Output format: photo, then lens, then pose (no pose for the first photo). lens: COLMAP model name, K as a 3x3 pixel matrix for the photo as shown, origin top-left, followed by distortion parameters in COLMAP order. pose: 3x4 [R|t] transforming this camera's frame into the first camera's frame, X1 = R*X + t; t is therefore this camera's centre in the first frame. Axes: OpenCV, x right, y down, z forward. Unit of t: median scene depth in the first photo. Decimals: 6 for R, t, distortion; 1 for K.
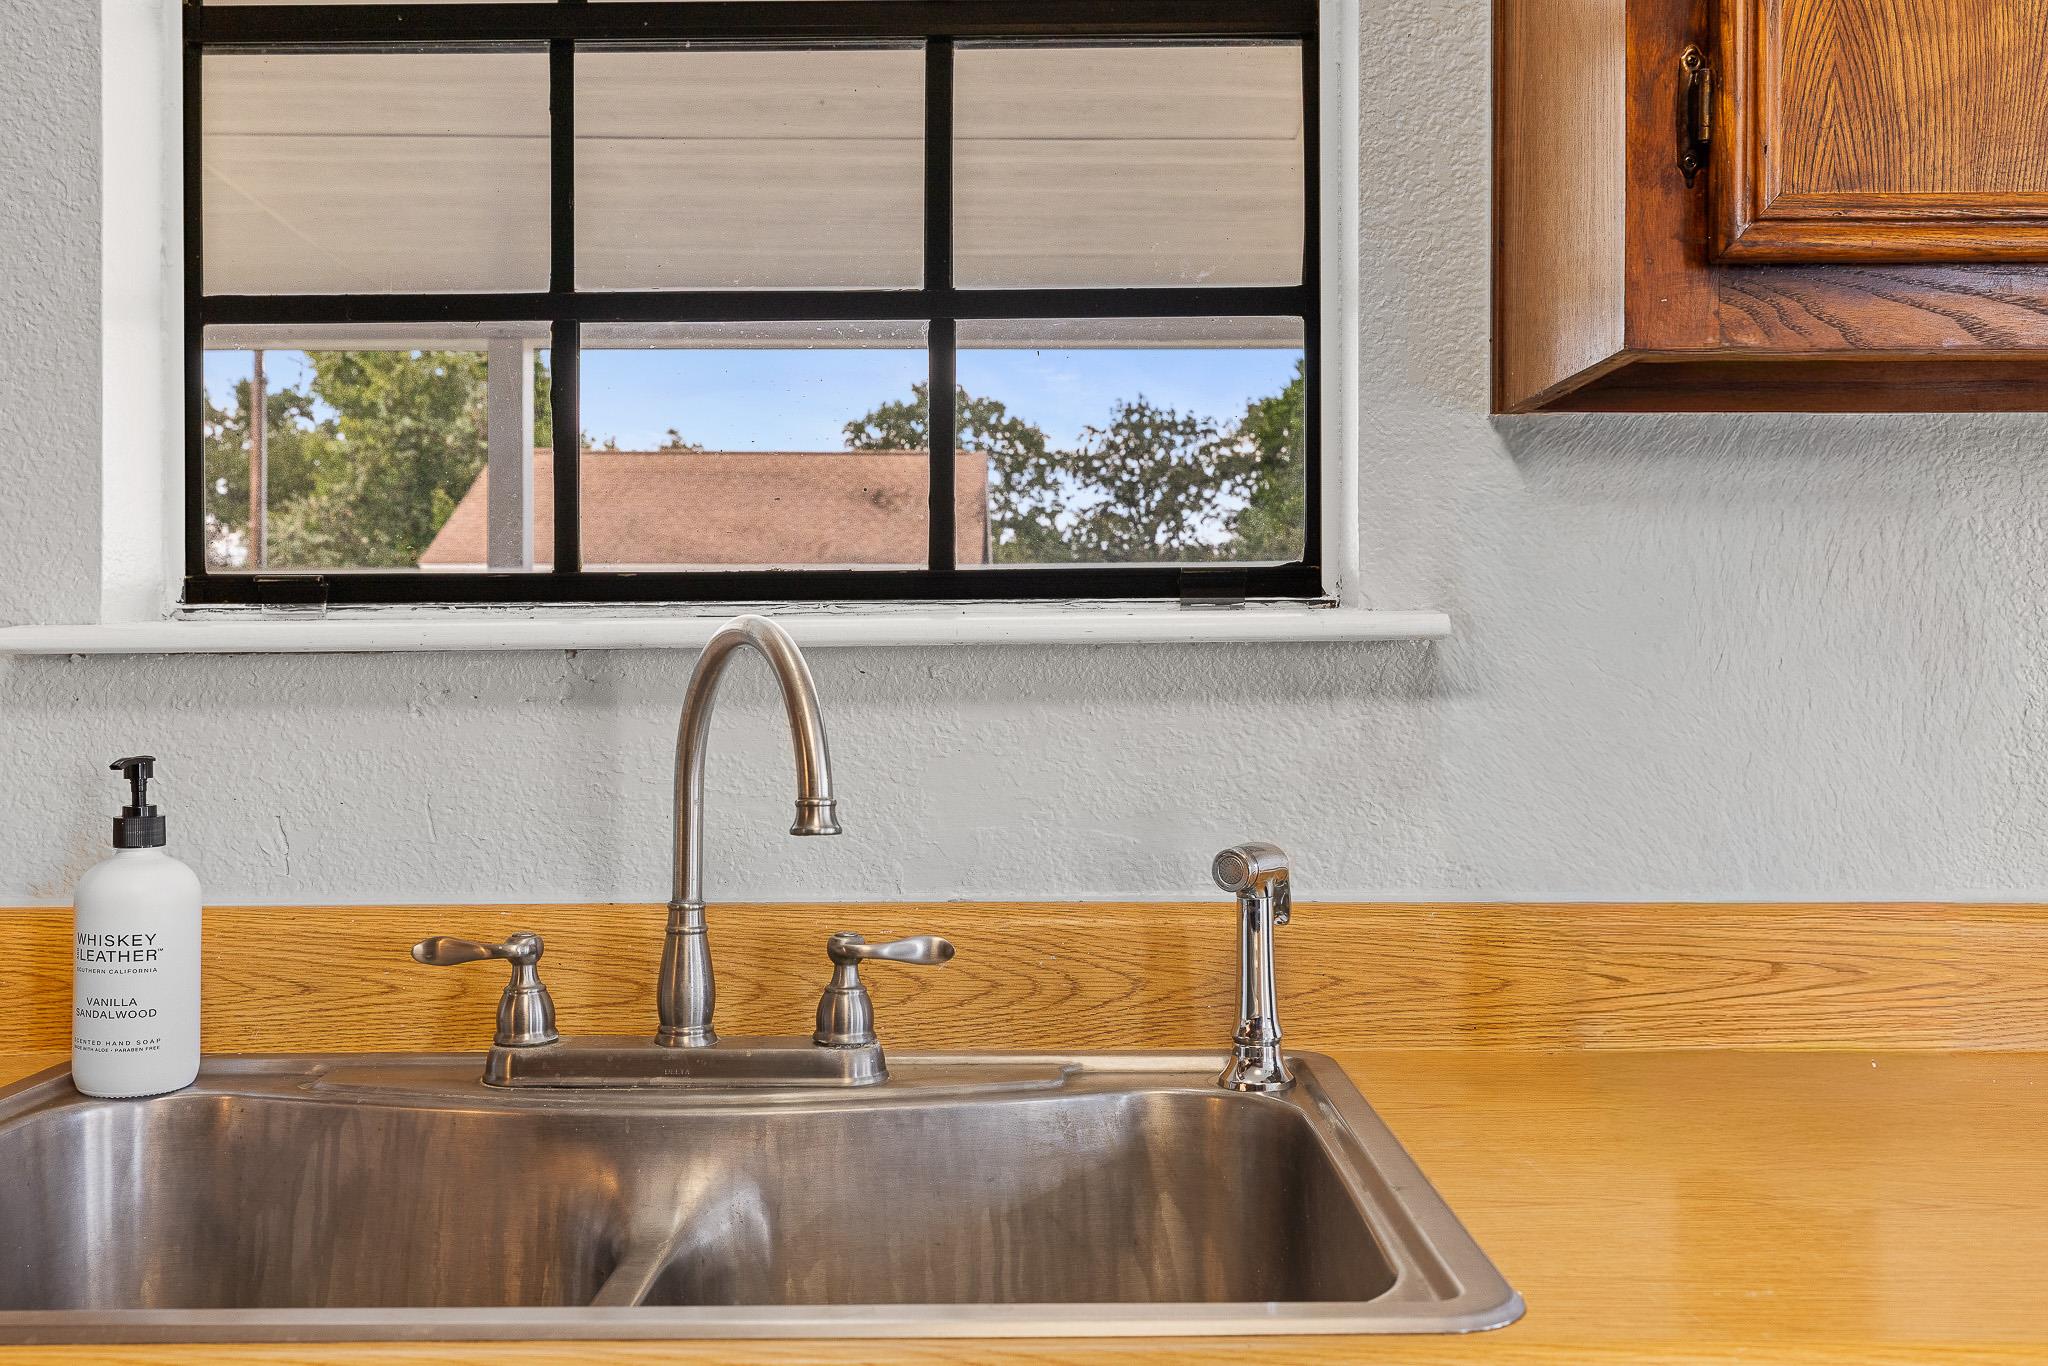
lens RADIAL K [[2016.3, 0, 1025.3], [0, 2016.3, 679.1], [0, 0, 1]] dist [-0.011596, 0.000000]
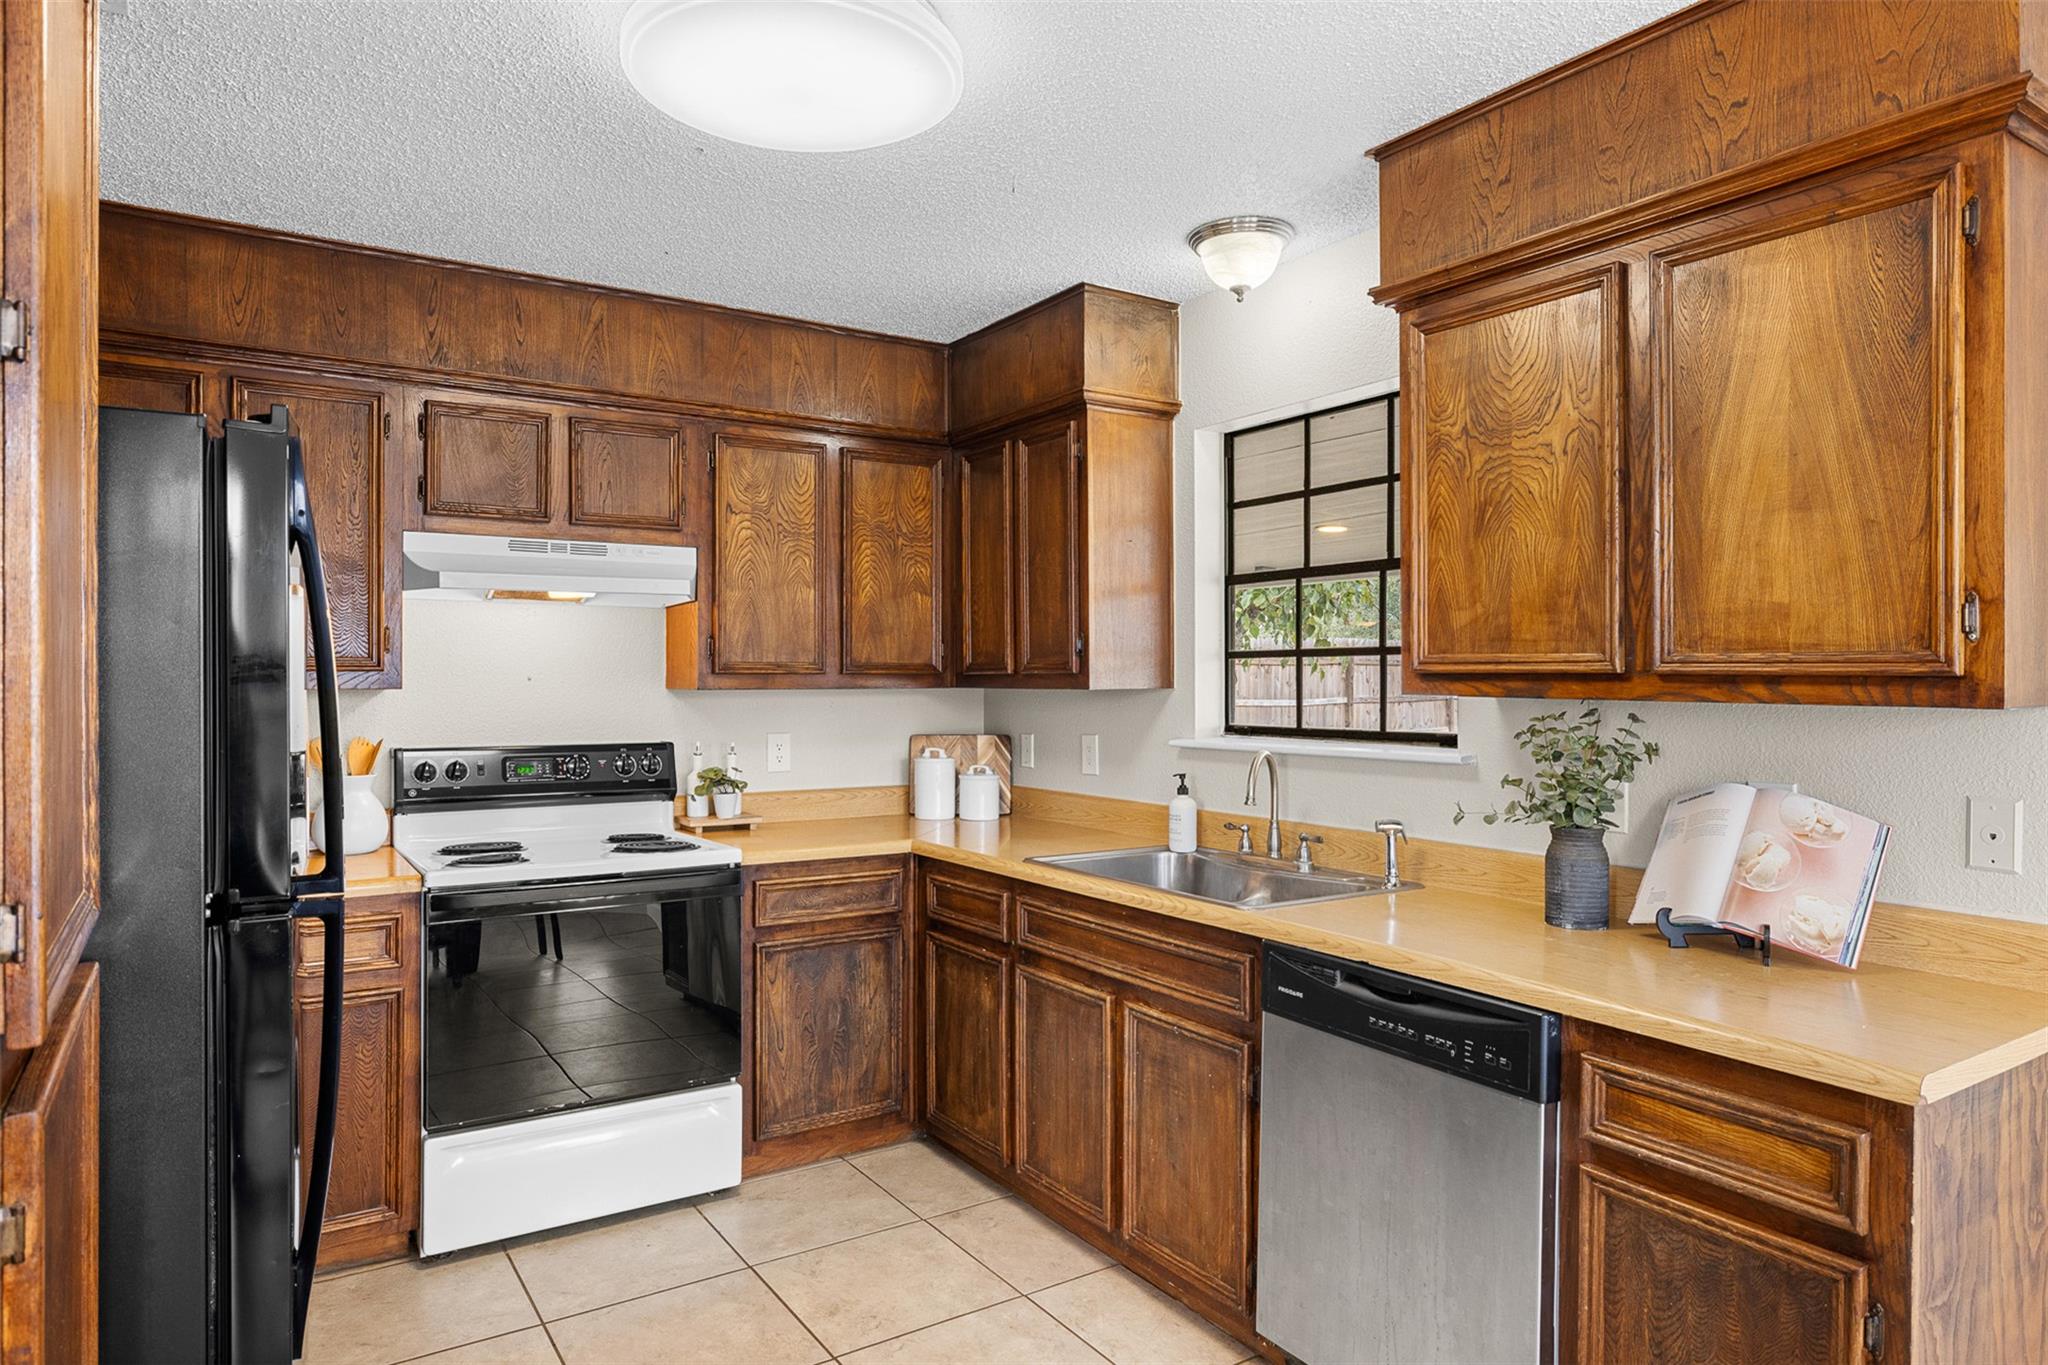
lens RADIAL K [[1231.9, 0, 1023.0], [0, 1231.9, 676.5], [0, 0, 1]] dist [0.005762, 0.001201]
pose [[0.546684, 0.002899, -0.837334, 1.588857], [-0.010499, 0.999939, -0.003392, -0.157890], [0.837273, 0.010645, 0.546682, -0.737197]]
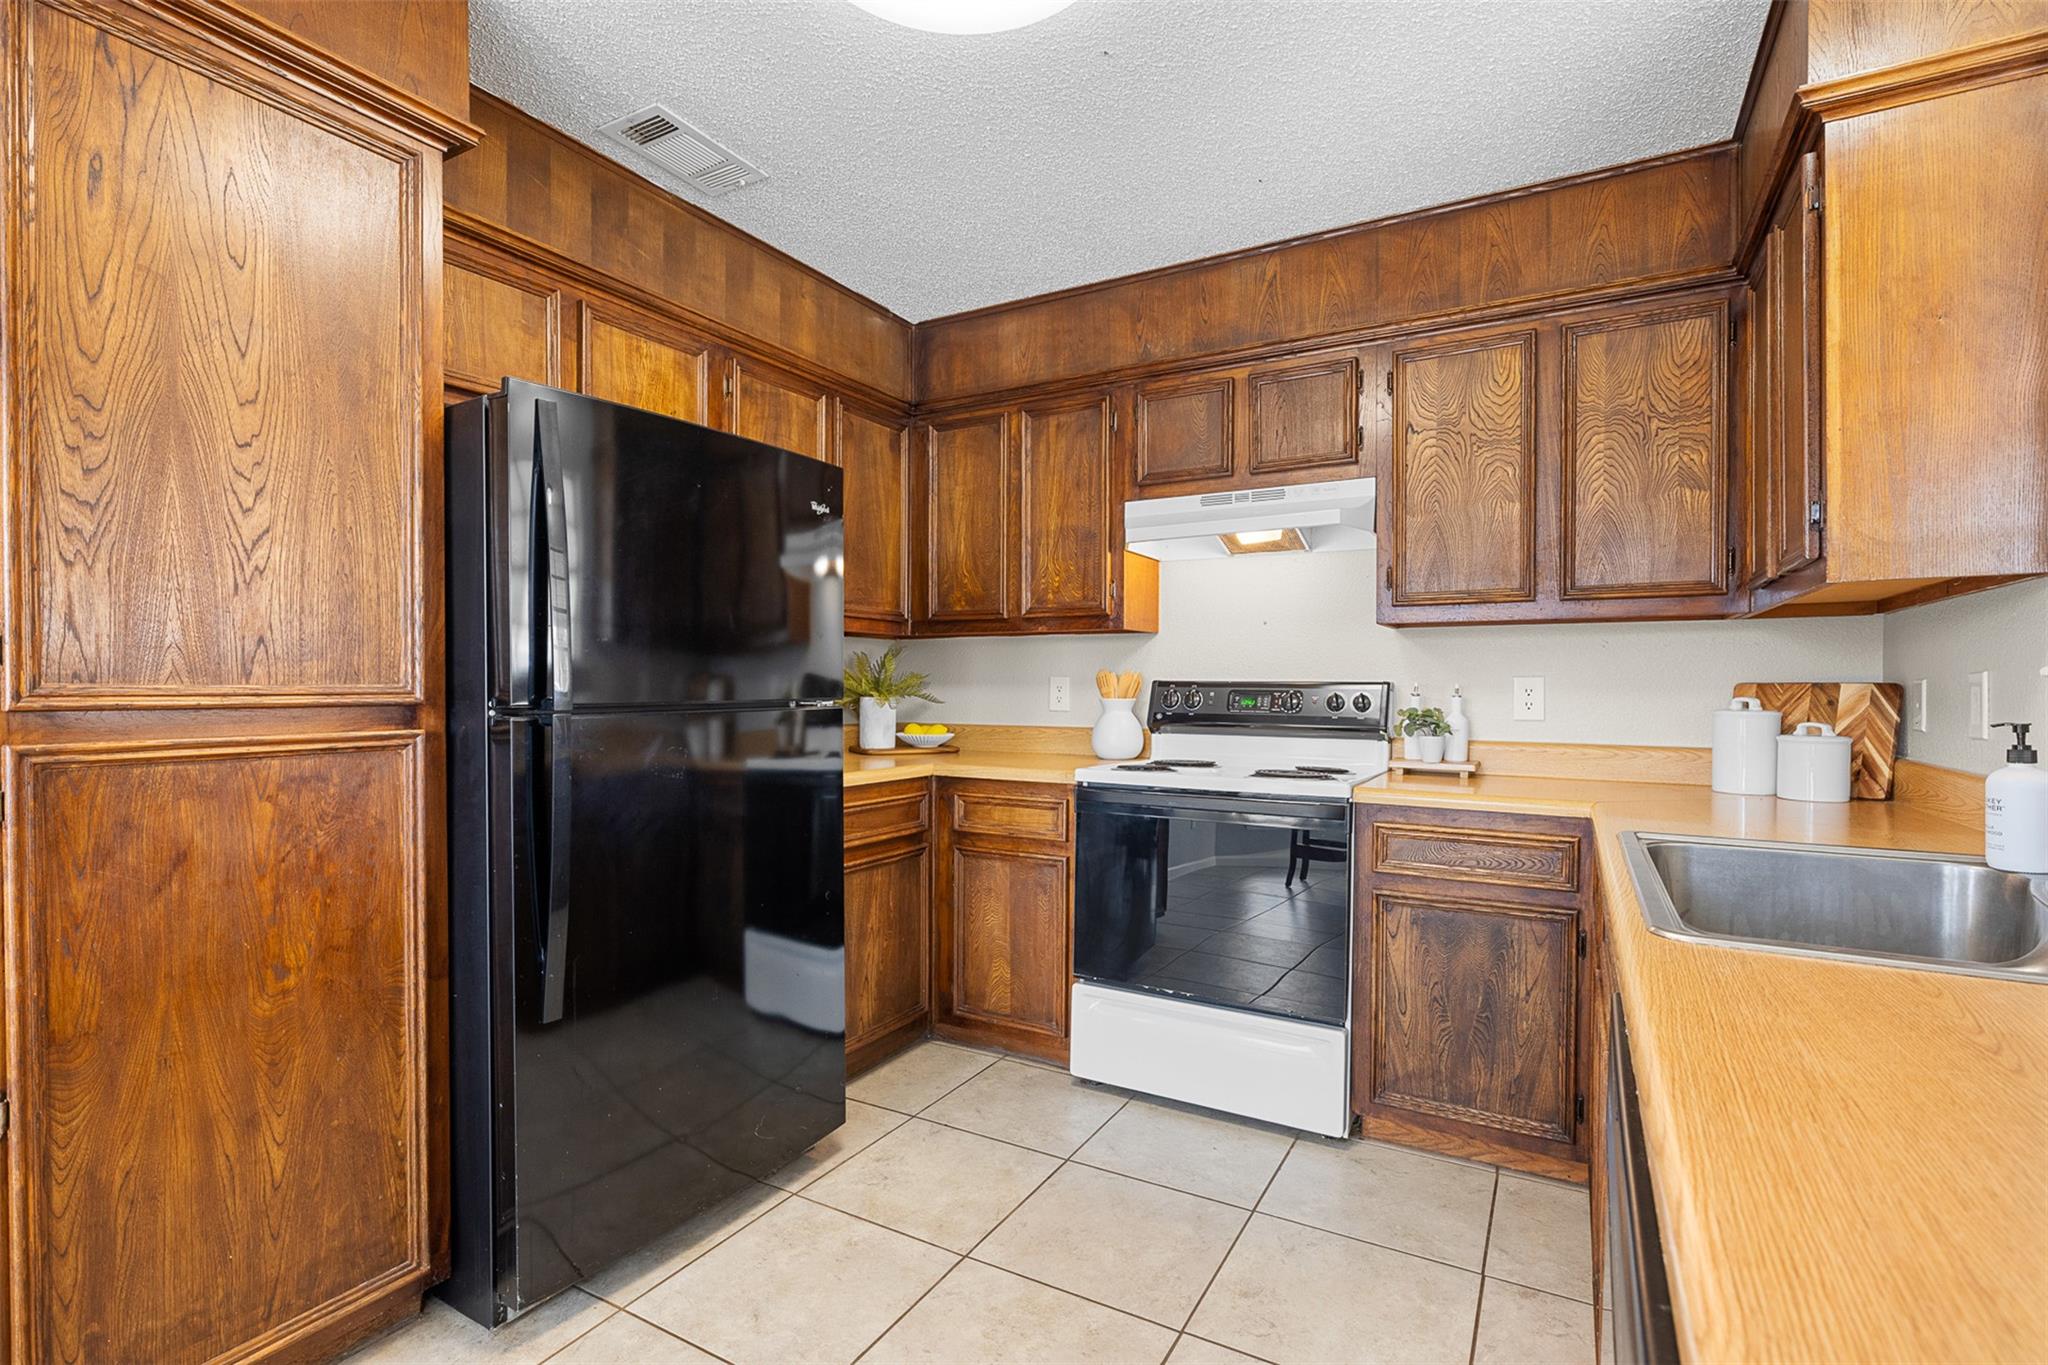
lens RADIAL K [[973.1, 0, 1018.9], [0, 973.1, 694.0], [0, 0, 1]] dist [-0.000388, -0.000435]
pose [[-0.500061, 0.008213, -0.865951, 1.088769], [-0.010689, 0.999820, 0.015656, 0.000223], [0.865924, 0.017085, -0.499883, 0.565217]]
